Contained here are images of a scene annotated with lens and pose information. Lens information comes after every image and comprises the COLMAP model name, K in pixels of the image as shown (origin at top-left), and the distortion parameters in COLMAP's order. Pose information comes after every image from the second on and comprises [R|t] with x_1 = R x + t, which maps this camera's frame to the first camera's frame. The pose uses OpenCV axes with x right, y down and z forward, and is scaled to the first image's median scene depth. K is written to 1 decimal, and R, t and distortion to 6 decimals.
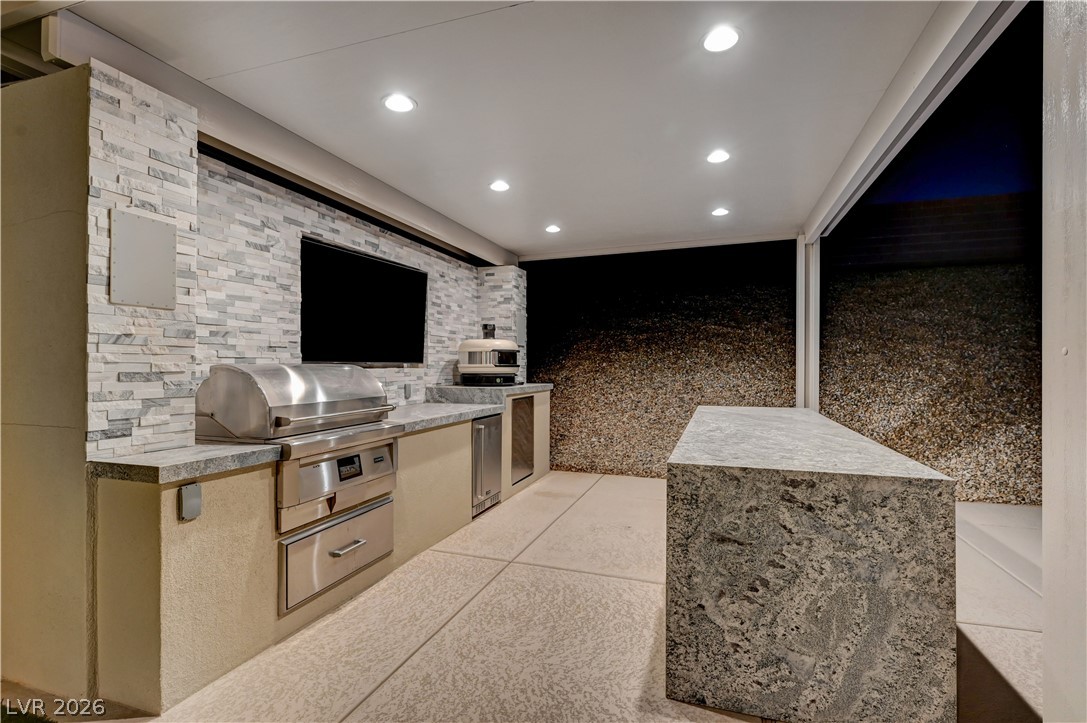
lens RADIAL K [[509.3, 0, 543.5], [0, 509.3, 361.5], [0, 0, 1]] dist [-0.000018, -0.000028]
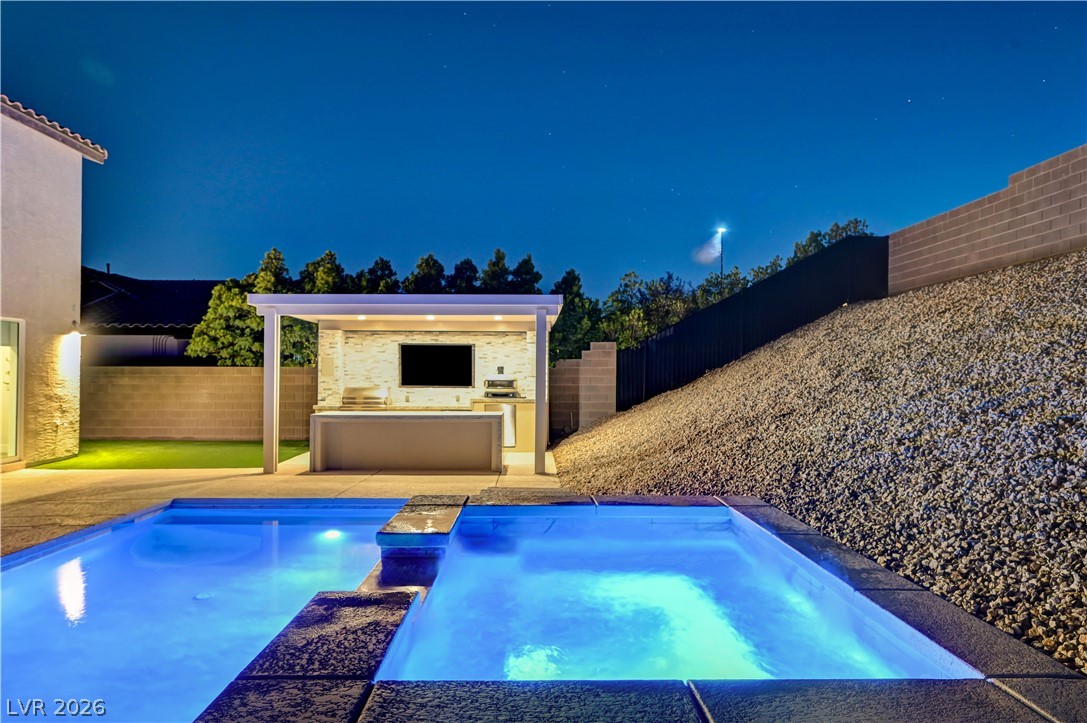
lens RADIAL K [[682.9, 0, 543.5], [0, 682.9, 361.5], [0, 0, 1]] dist [-0.003025, -0.000868]
pose [[0.347358, -0.010363, -0.937675, 4.164643], [0.000341, 0.999940, -0.010925, -0.113590], [0.937733, 0.003475, 0.347340, 0.444766]]
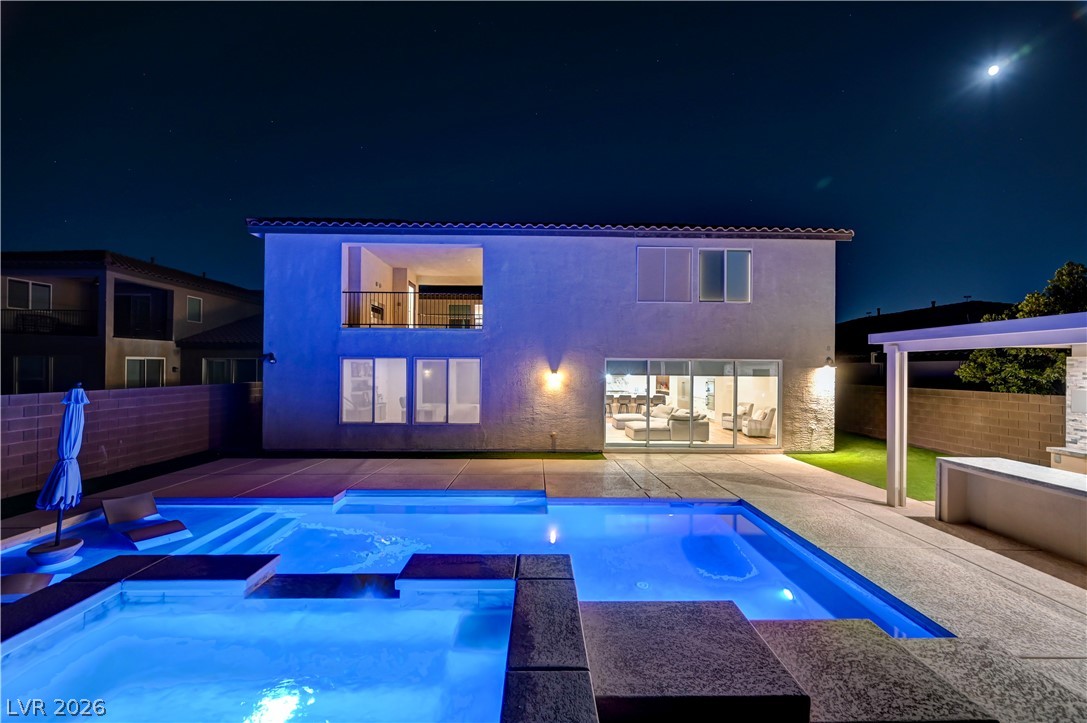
lens RADIAL K [[427.4, 0, 543.5], [0, 427.4, 361.5], [0, 0, 1]] dist [-0.000407, 0.000992]
pose [[-0.936769, -0.008749, -0.349838, 2.939841], [-0.002702, 0.999838, -0.017768, -0.296813], [0.349937, -0.015700, -0.936642, 1.808831]]
